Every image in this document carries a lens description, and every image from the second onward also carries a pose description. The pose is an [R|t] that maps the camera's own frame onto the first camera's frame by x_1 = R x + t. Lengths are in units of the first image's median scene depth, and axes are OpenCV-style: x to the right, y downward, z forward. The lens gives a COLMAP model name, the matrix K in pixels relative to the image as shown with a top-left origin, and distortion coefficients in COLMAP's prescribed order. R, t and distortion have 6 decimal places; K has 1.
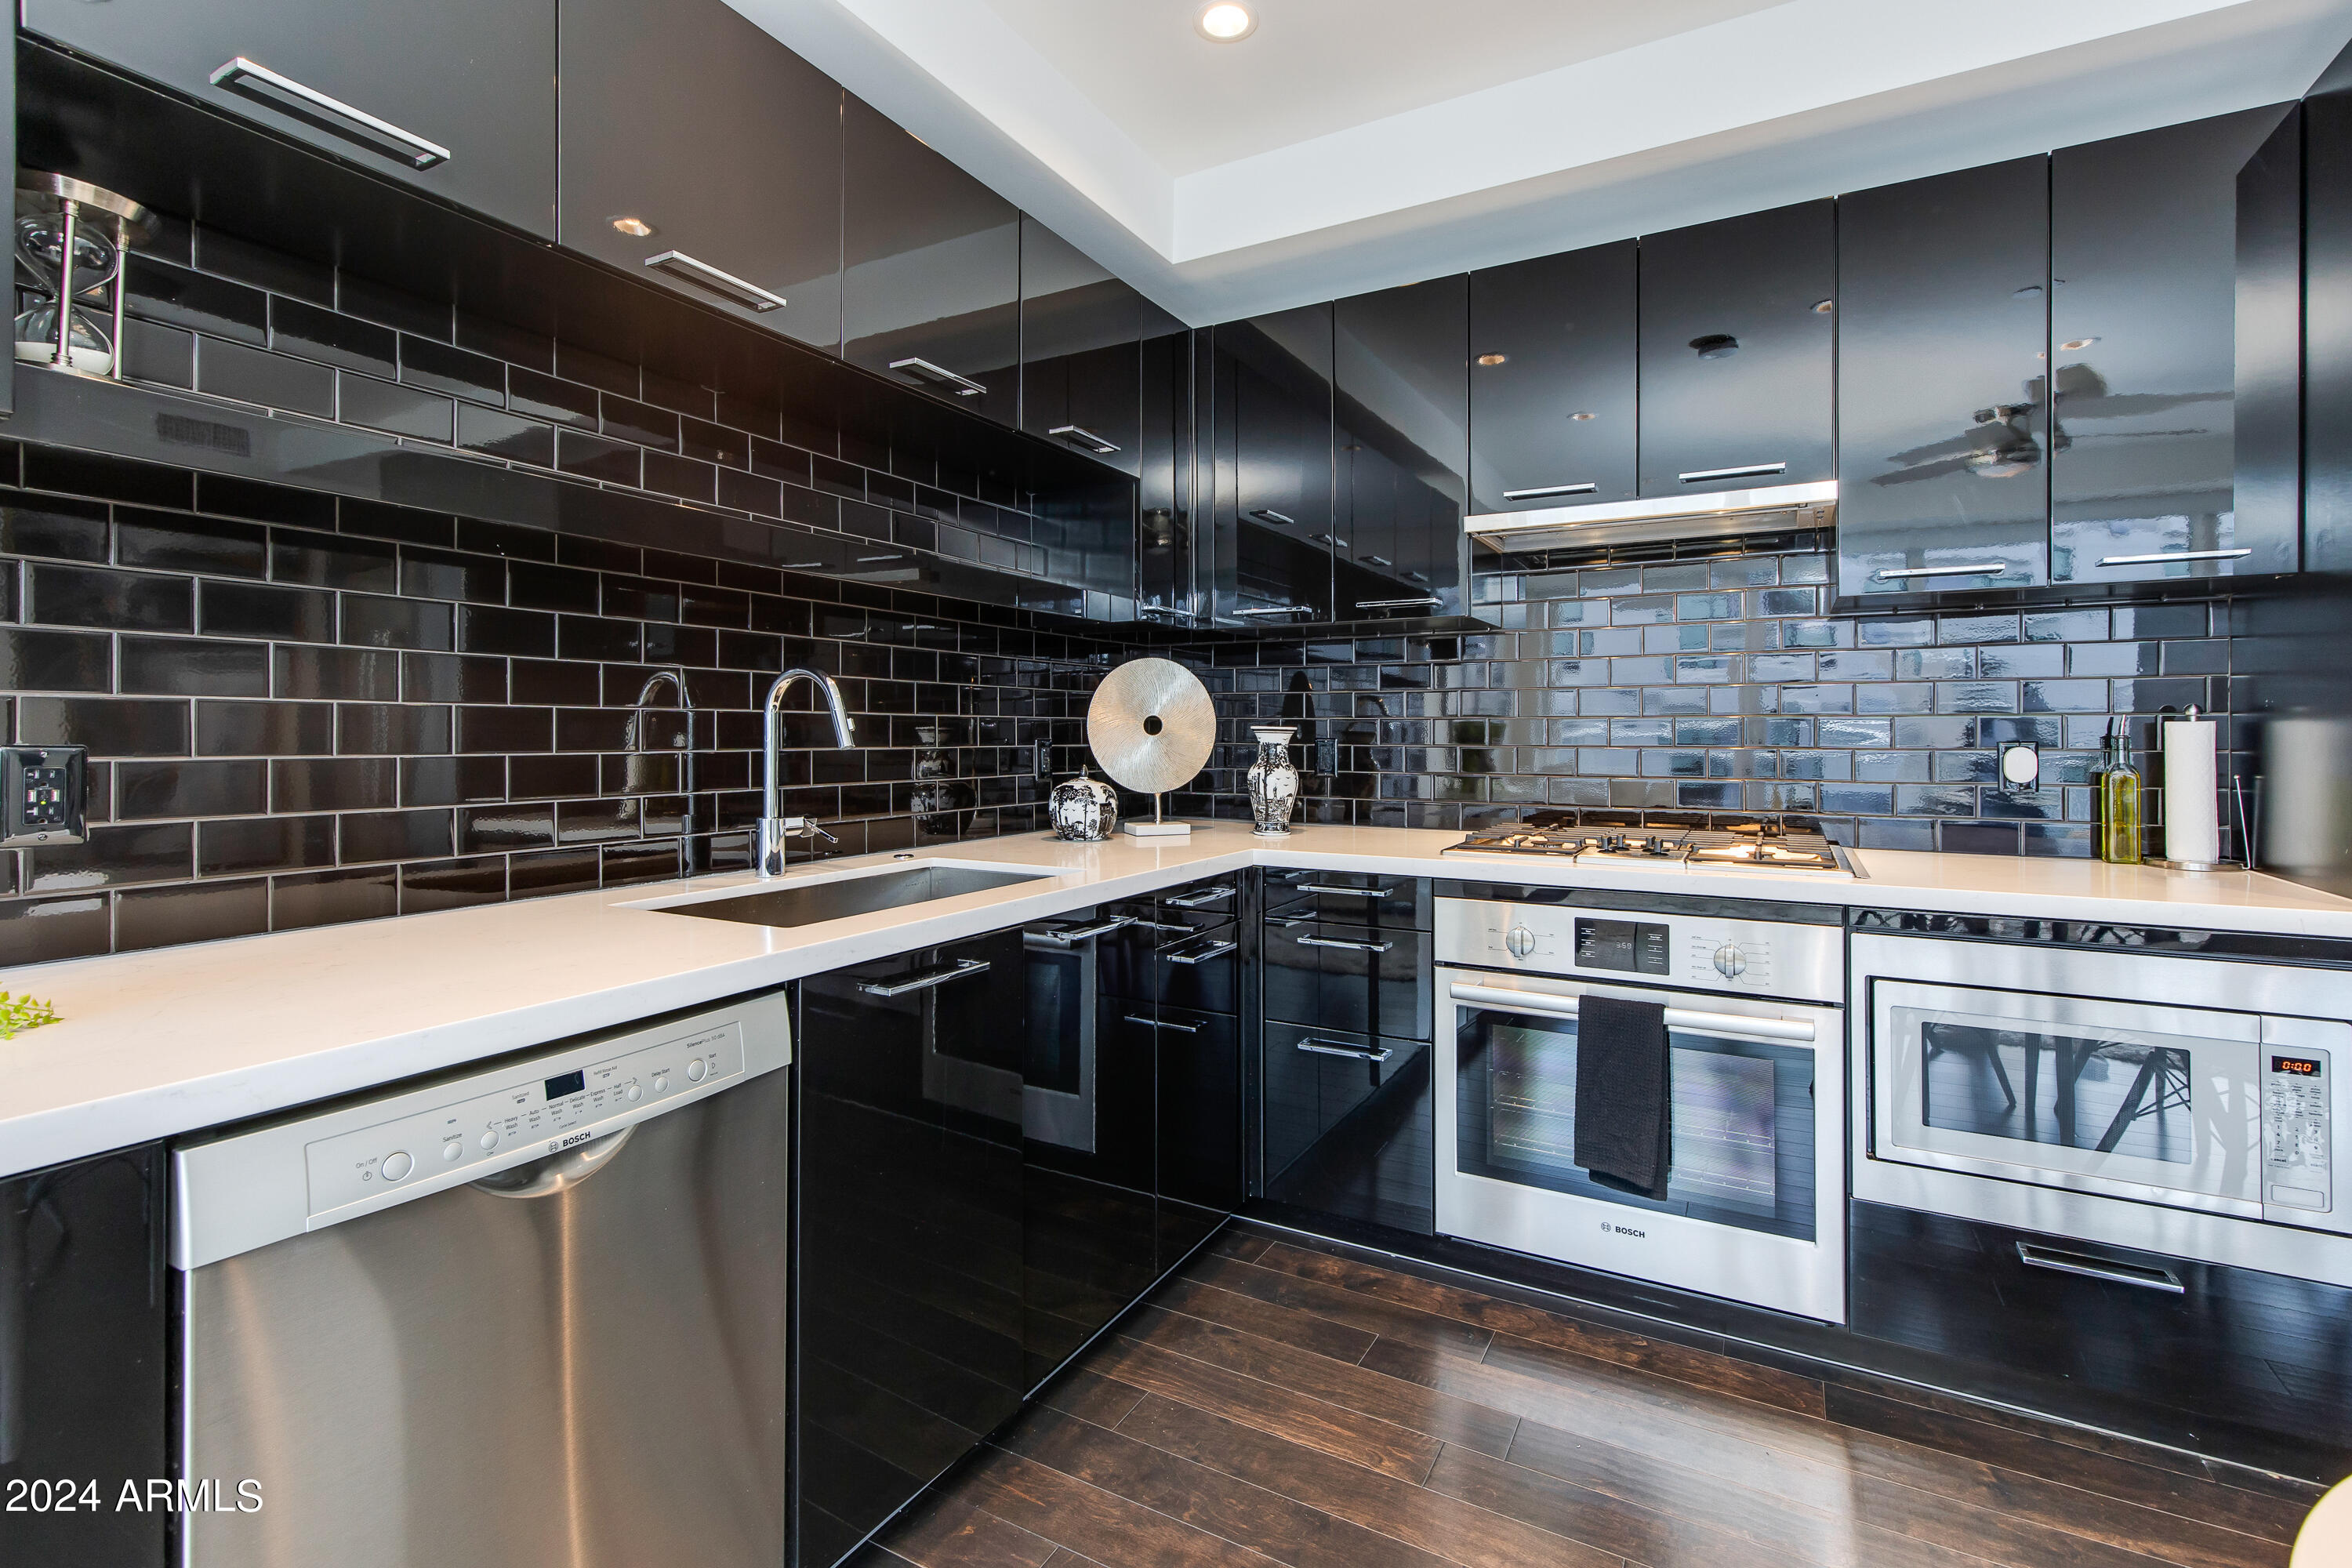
lens RADIAL K [[1087.1, 0, 1180.8], [0, 1087.1, 726.1], [0, 0, 1]] dist [0.017978, 0.000230]
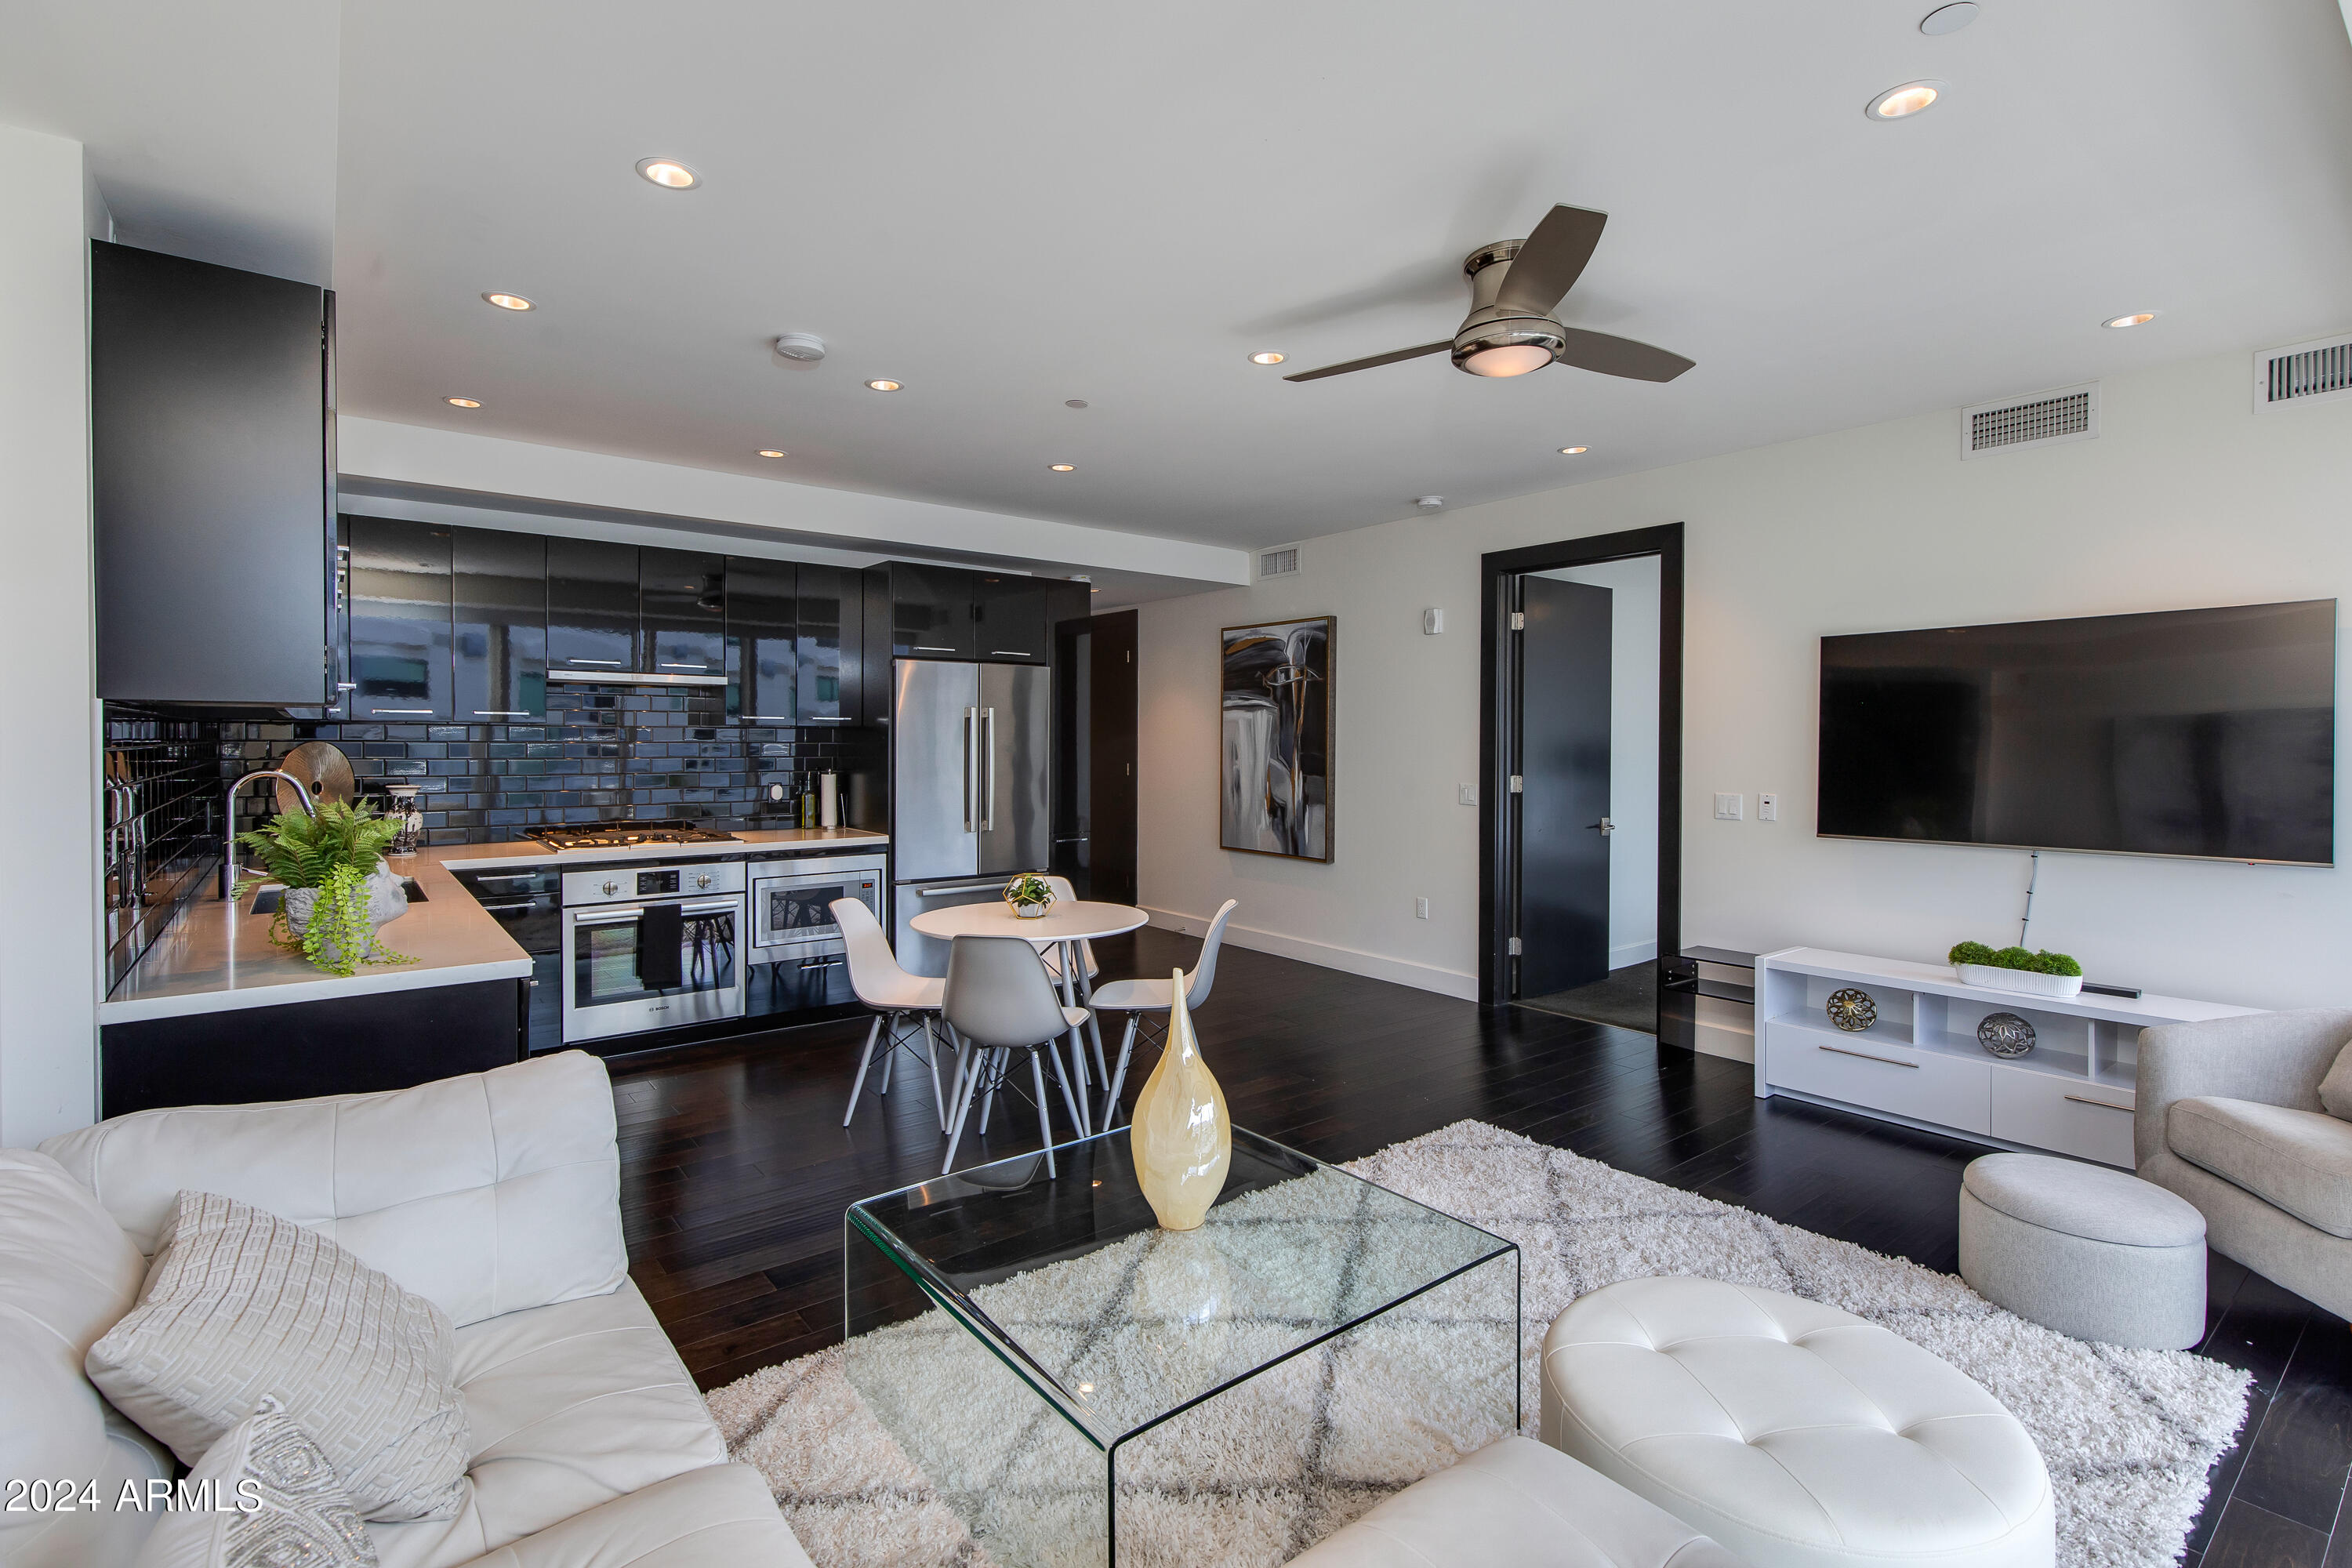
lens RADIAL K [[1087.1, 0, 1171.5], [0, 1087.1, 769.6], [0, 0, 1]] dist [0.017978, 0.000230]
pose [[0.392192, -0.023298, 0.919588, -1.238622], [-0.009320, 0.999527, 0.029299, -0.105375], [-0.919836, -0.020061, 0.391789, -0.839801]]
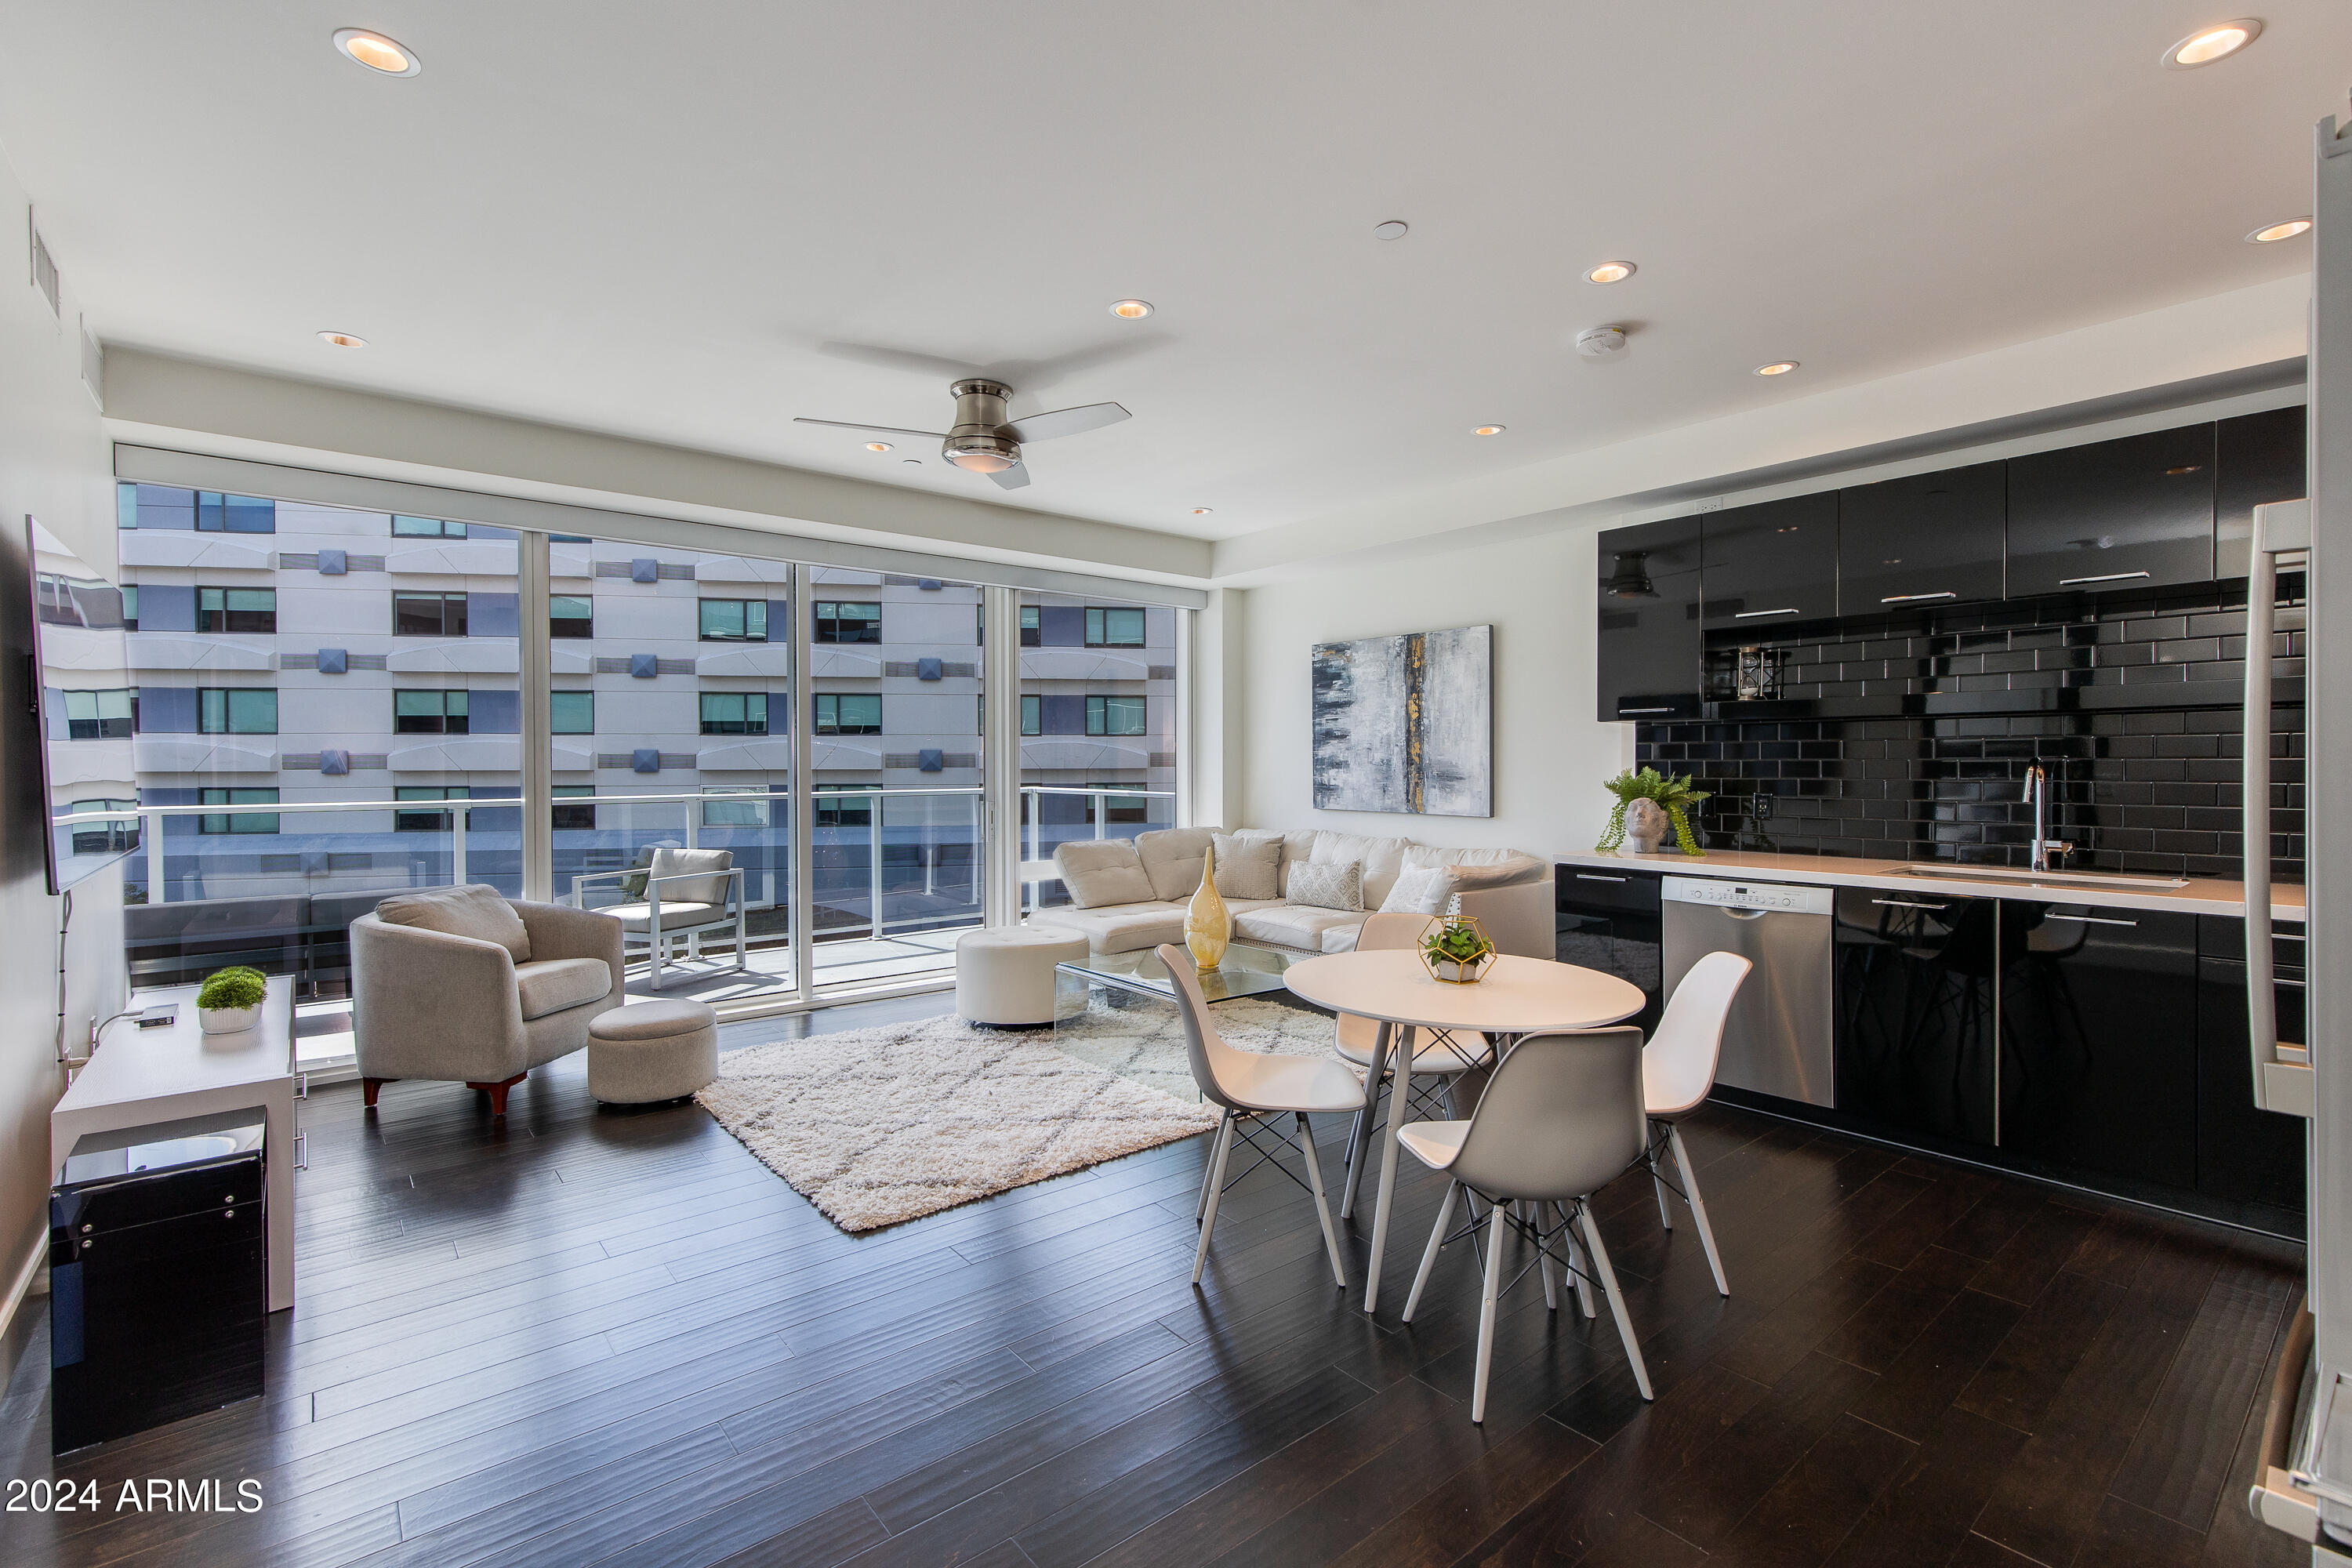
lens RADIAL K [[1060.8, 0, 1167.1], [0, 1060.8, 768.9], [0, 0, 1]] dist [0.004350, -0.003547]
pose [[-0.387657, 0.003436, -0.921797, 1.721240], [0.007377, 0.999973, 0.000625, -0.044949], [0.921774, -0.006557, -0.387672, 0.311369]]
